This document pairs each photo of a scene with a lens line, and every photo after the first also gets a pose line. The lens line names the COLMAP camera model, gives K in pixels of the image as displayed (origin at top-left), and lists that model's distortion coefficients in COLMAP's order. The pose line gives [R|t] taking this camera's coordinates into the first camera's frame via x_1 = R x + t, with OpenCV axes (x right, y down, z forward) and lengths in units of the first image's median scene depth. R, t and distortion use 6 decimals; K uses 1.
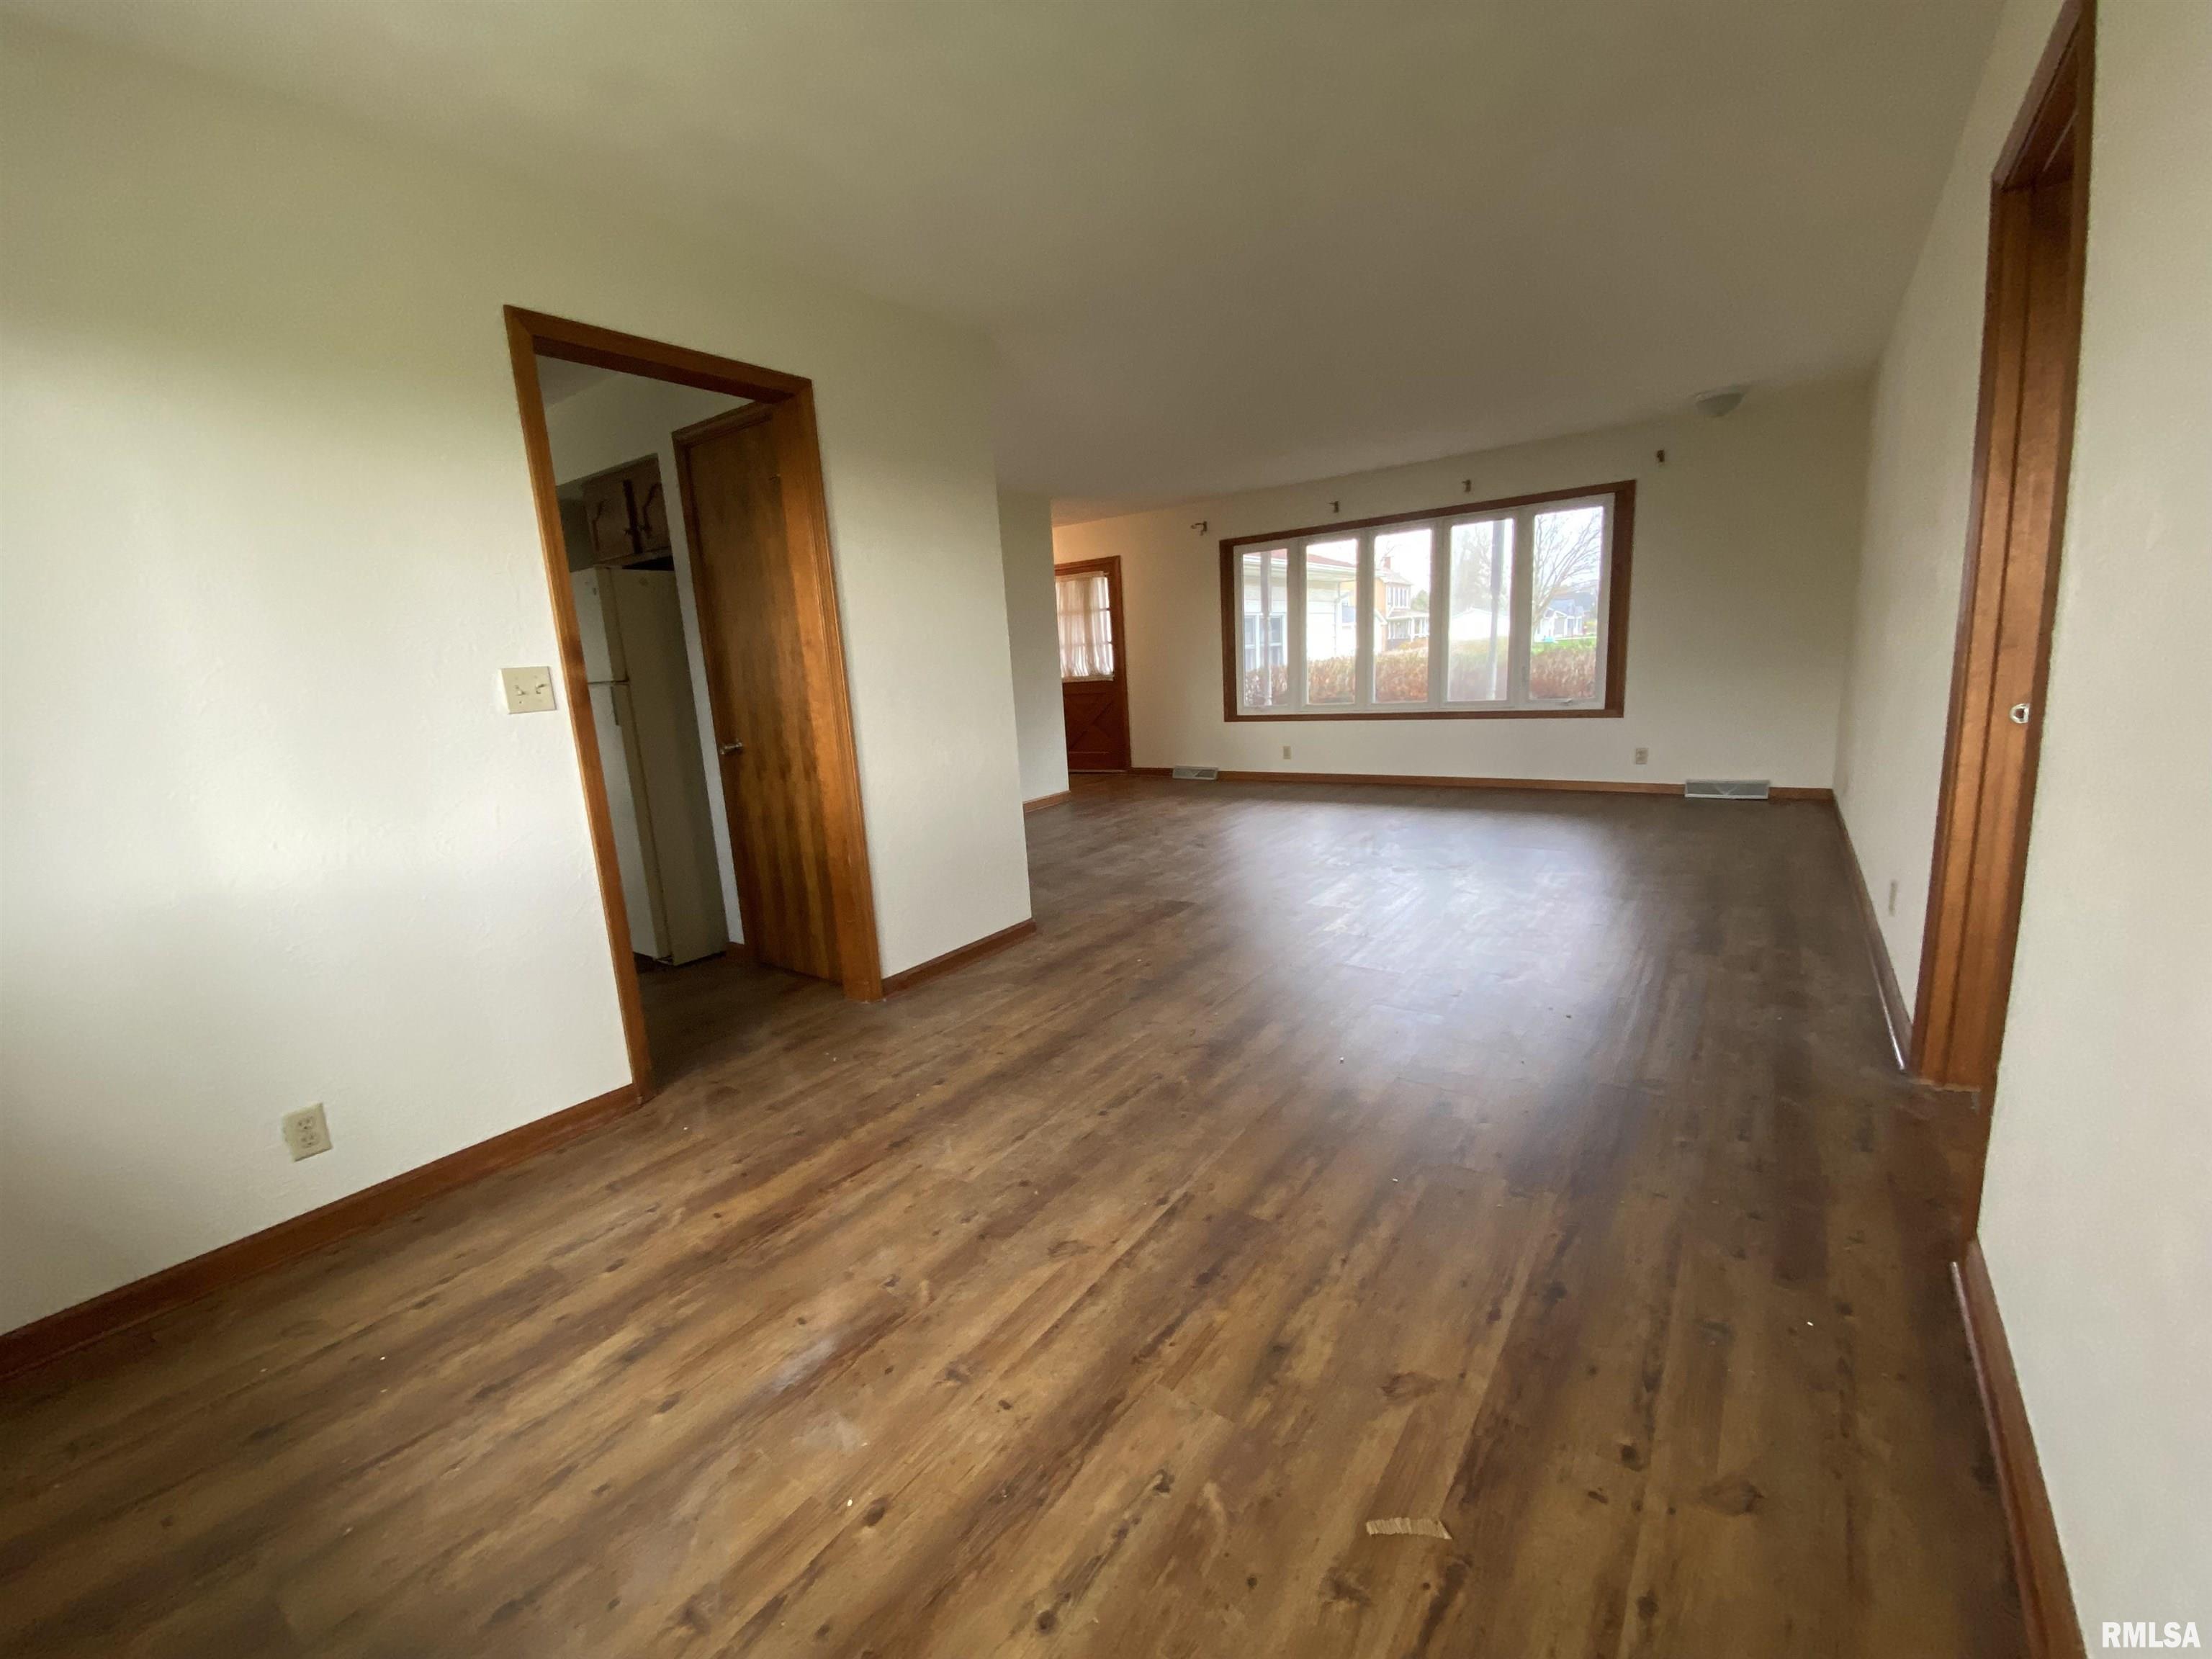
lens RADIAL K [[891.1, 0, 1103.4], [0, 891.1, 823.9], [0, 0, 1]] dist [0.021897, -0.021212]
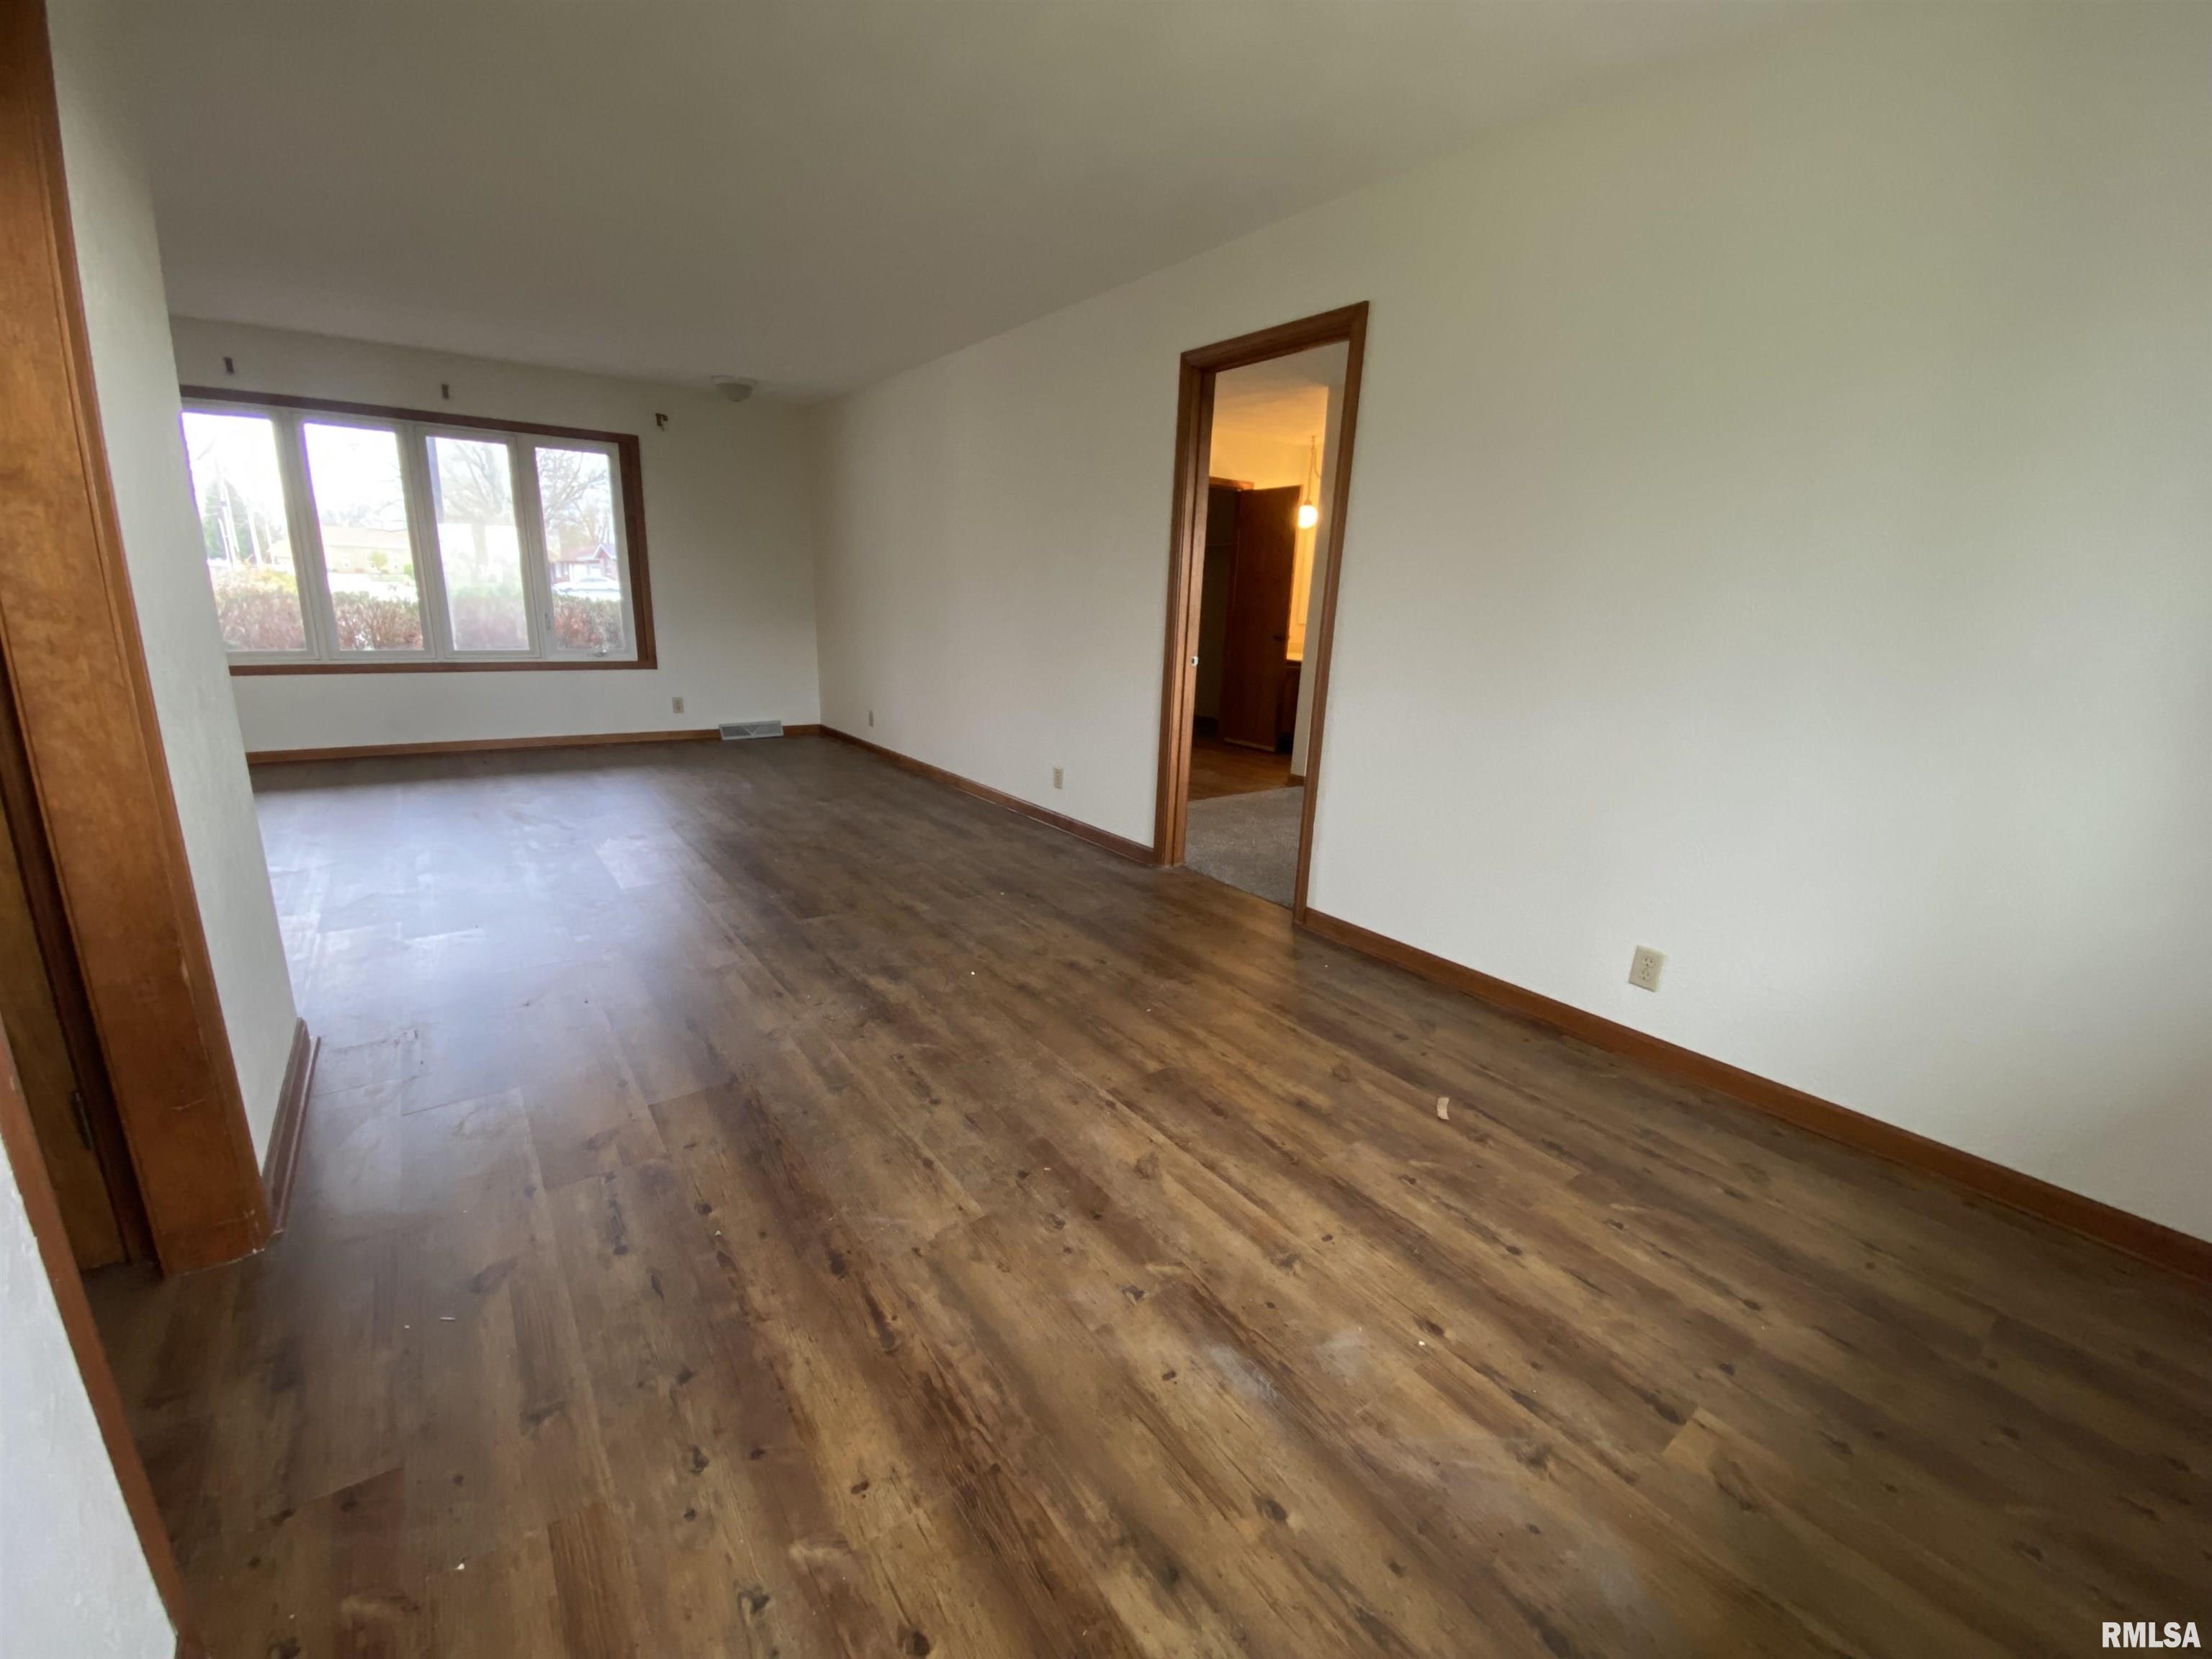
lens RADIAL K [[891.1, 0, 1103.4], [0, 891.1, 823.9], [0, 0, 1]] dist [0.021897, -0.021212]
pose [[0.296076, -0.168013, 0.940271, -1.011434], [0.124994, 0.982758, 0.136246, -0.069429], [-0.946950, 0.077189, 0.311972, 0.726880]]
